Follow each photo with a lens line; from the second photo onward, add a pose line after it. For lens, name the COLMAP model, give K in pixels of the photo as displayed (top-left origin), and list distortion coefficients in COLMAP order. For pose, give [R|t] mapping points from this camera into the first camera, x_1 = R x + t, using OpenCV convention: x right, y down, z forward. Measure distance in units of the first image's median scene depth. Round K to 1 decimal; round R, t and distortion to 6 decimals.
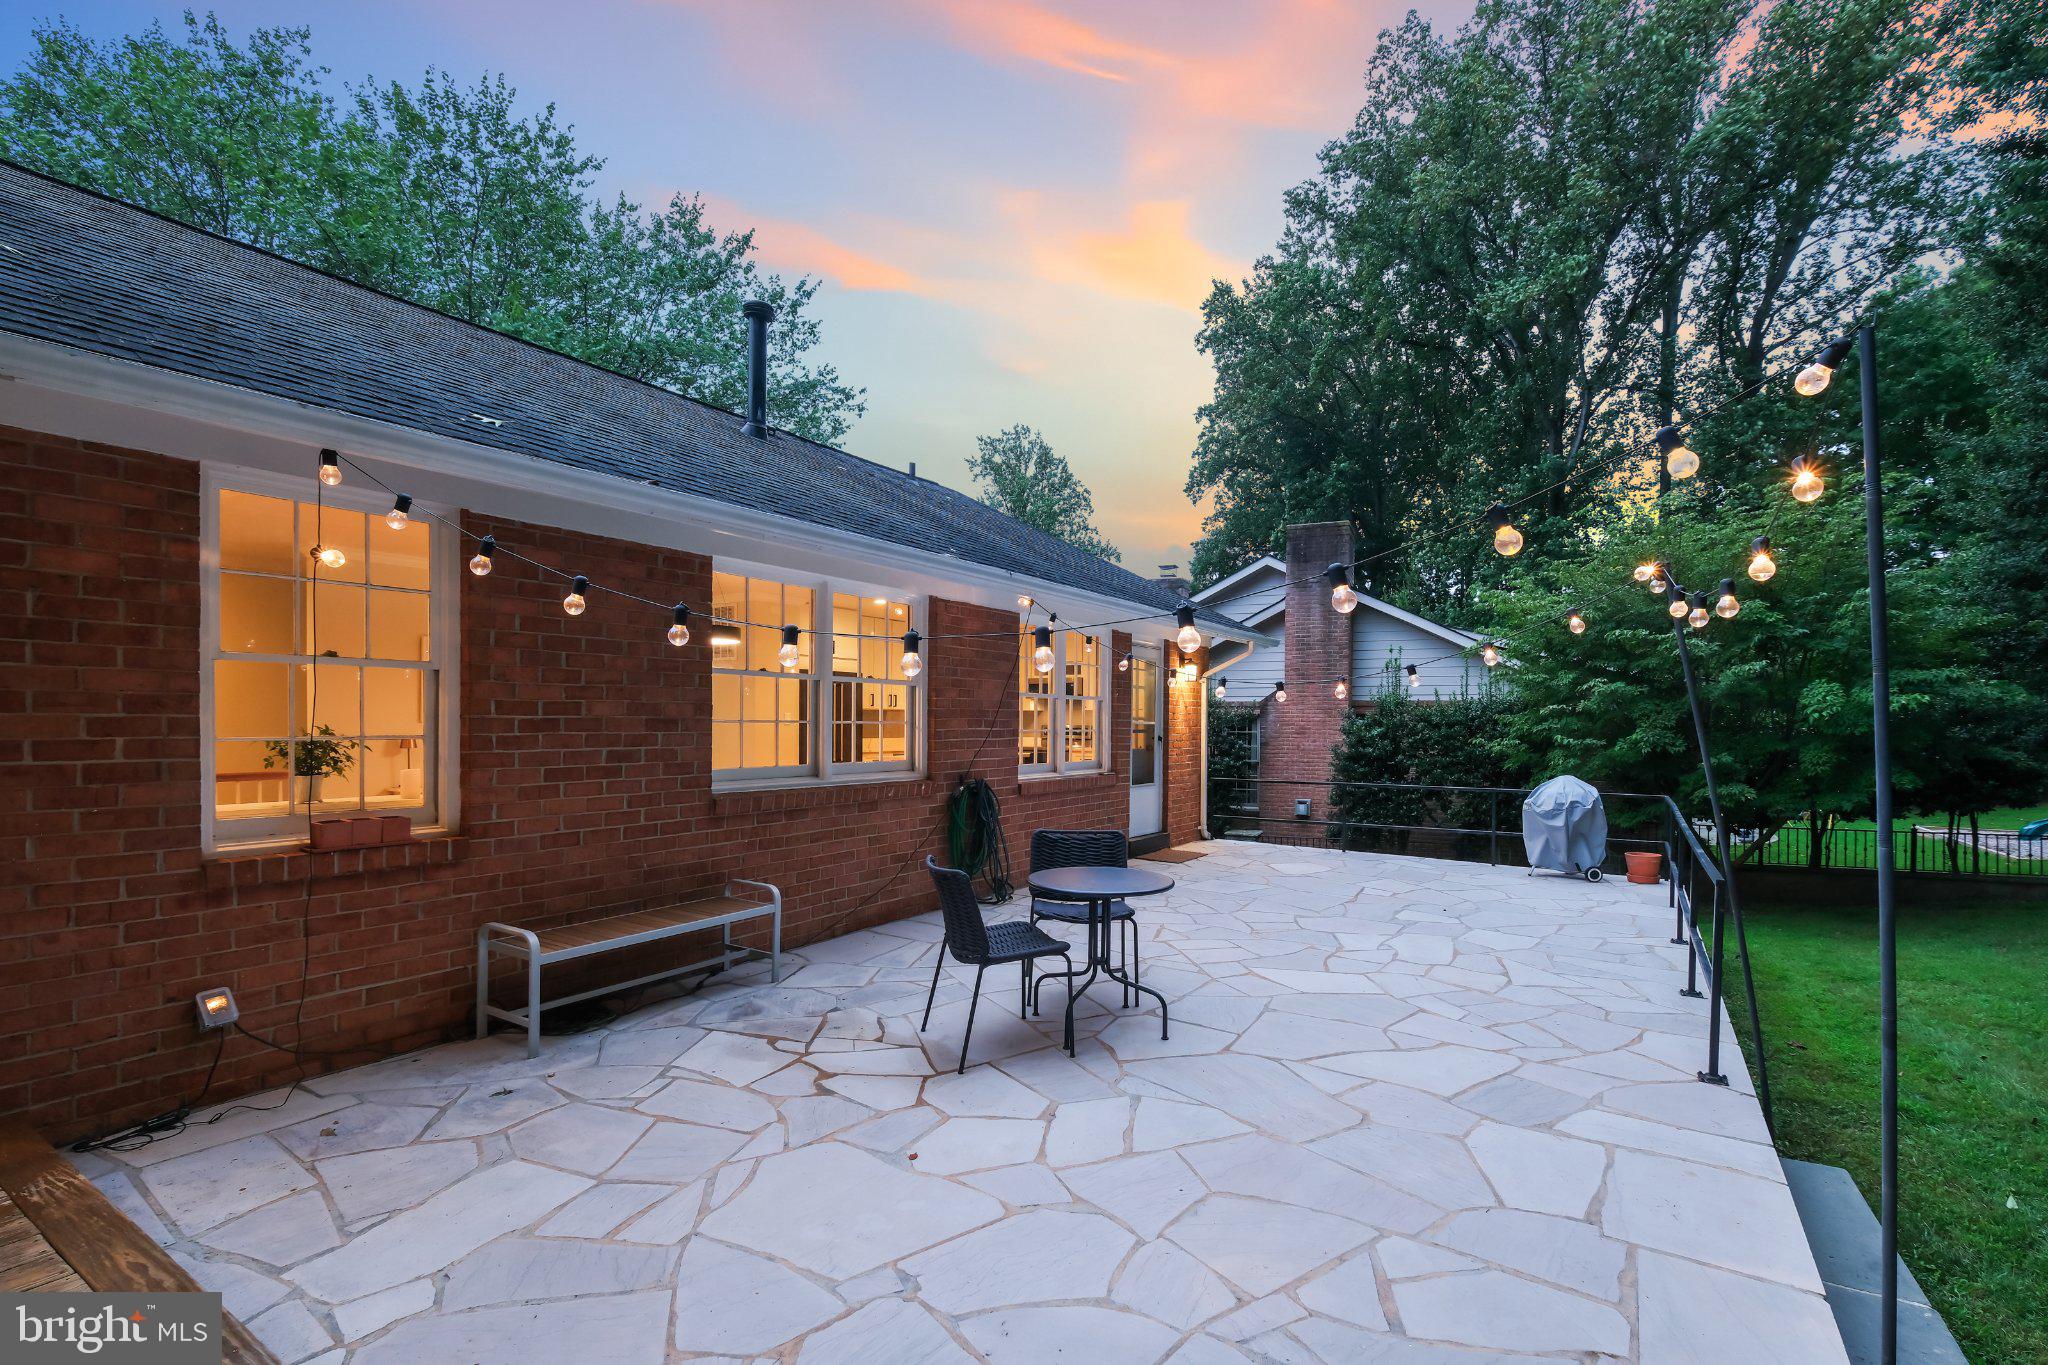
lens RADIAL K [[925.5, 0, 1018.4], [0, 925.5, 721.4], [0, 0, 1]] dist [-0.000852, -0.000570]
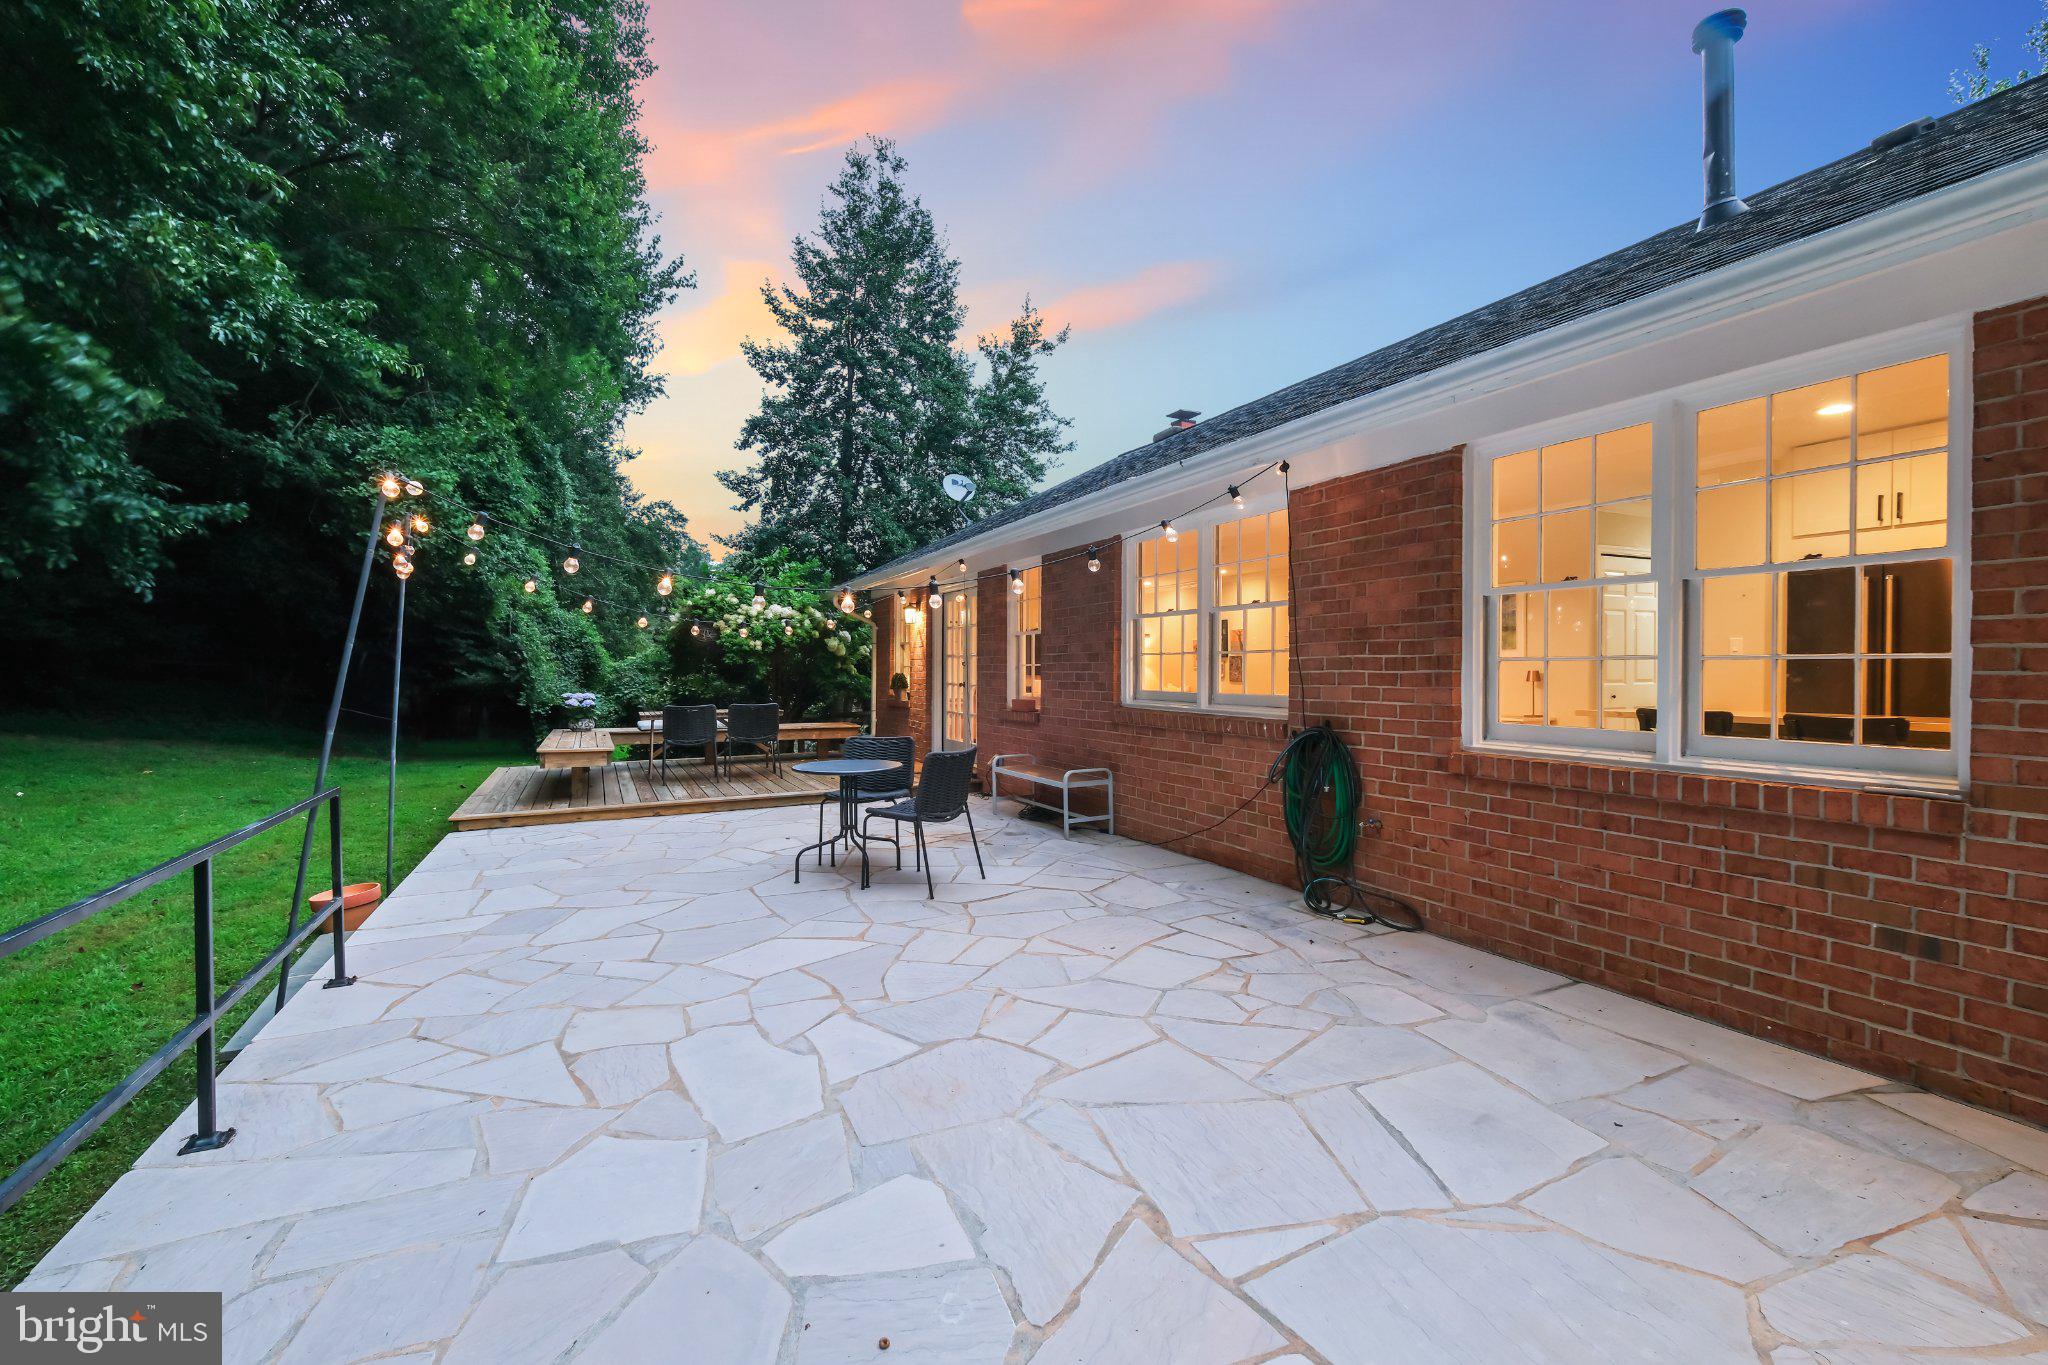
lens RADIAL K [[859.7, 0, 1024.0], [0, 859.7, 682.5], [0, 0, 1]] dist [-0.000253, -0.000004]
pose [[-0.505232, 0.004141, -0.862974, 0.773606], [-0.005907, 0.999948, 0.008256, 0.029504], [0.862963, 0.009269, -0.505181, 1.385962]]
